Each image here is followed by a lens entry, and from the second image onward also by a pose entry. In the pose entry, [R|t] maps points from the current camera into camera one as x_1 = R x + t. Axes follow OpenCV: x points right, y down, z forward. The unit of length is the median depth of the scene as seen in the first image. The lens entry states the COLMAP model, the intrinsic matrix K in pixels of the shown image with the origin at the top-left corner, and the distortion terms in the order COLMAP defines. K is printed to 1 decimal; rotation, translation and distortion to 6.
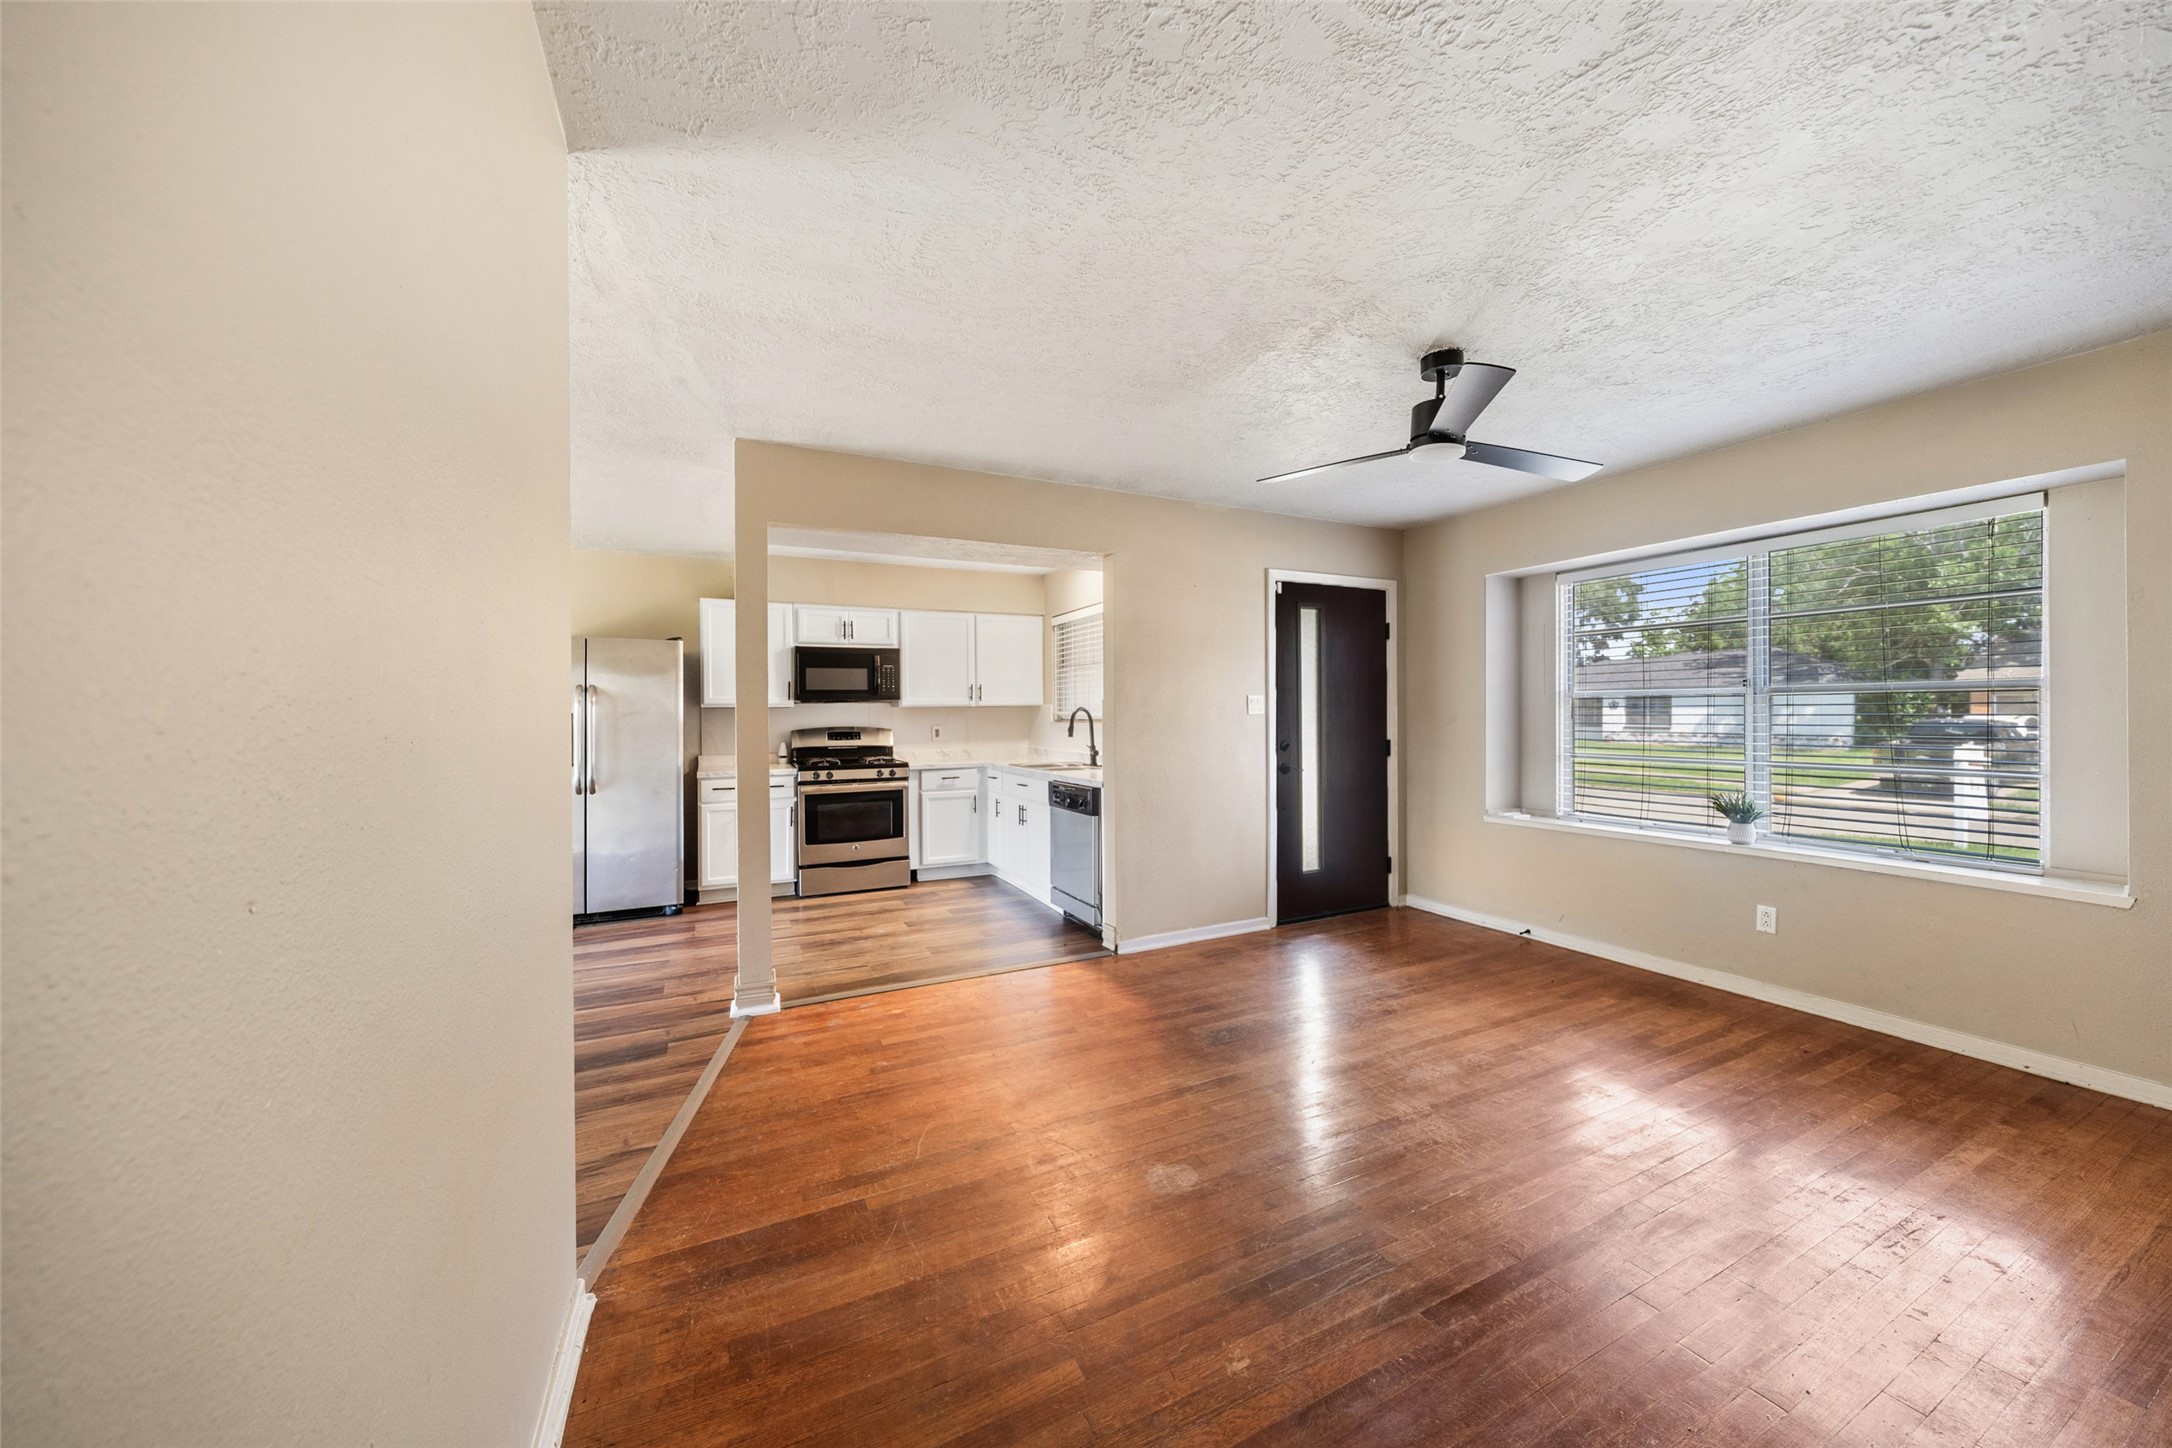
lens RADIAL K [[765.7, 0, 1090.0], [0, 765.7, 709.2], [0, 0, 1]] dist [-0.001543, -0.000044]
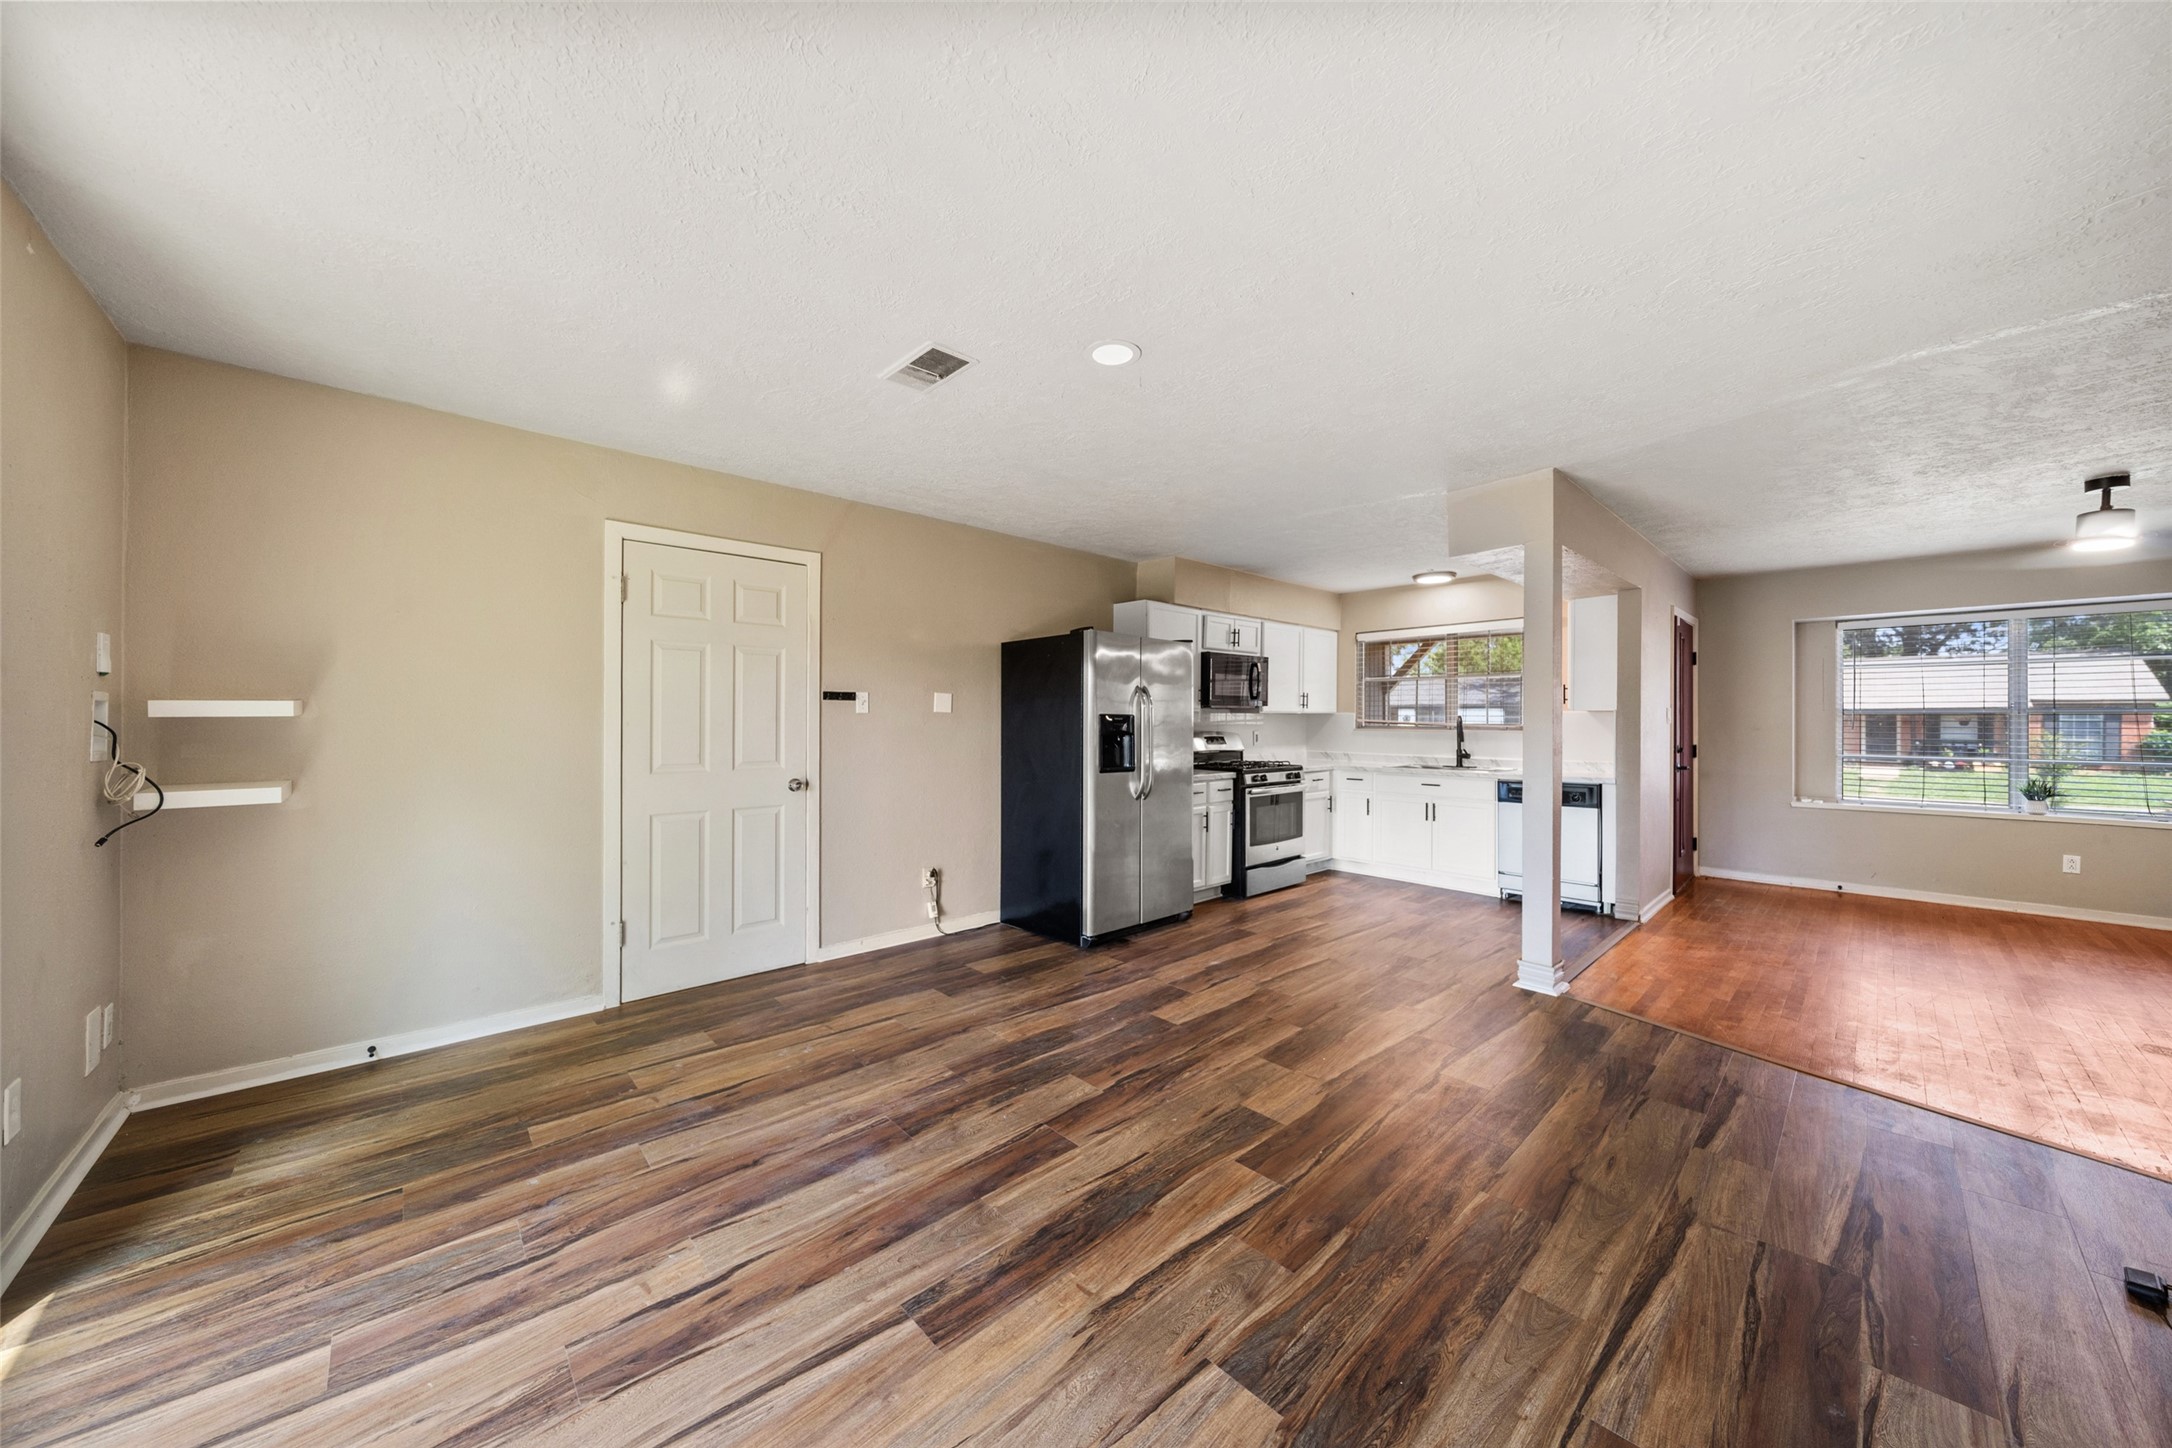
lens RADIAL K [[743.6, 0, 1090.3], [0, 743.6, 717.7], [0, 0, 1]] dist [-0.004501, -0.000037]
pose [[0.959276, 0.010803, 0.282263, -0.803891], [-0.010721, 0.999941, -0.001833, 0.008173], [-0.282266, -0.001267, 0.959335, 0.098334]]
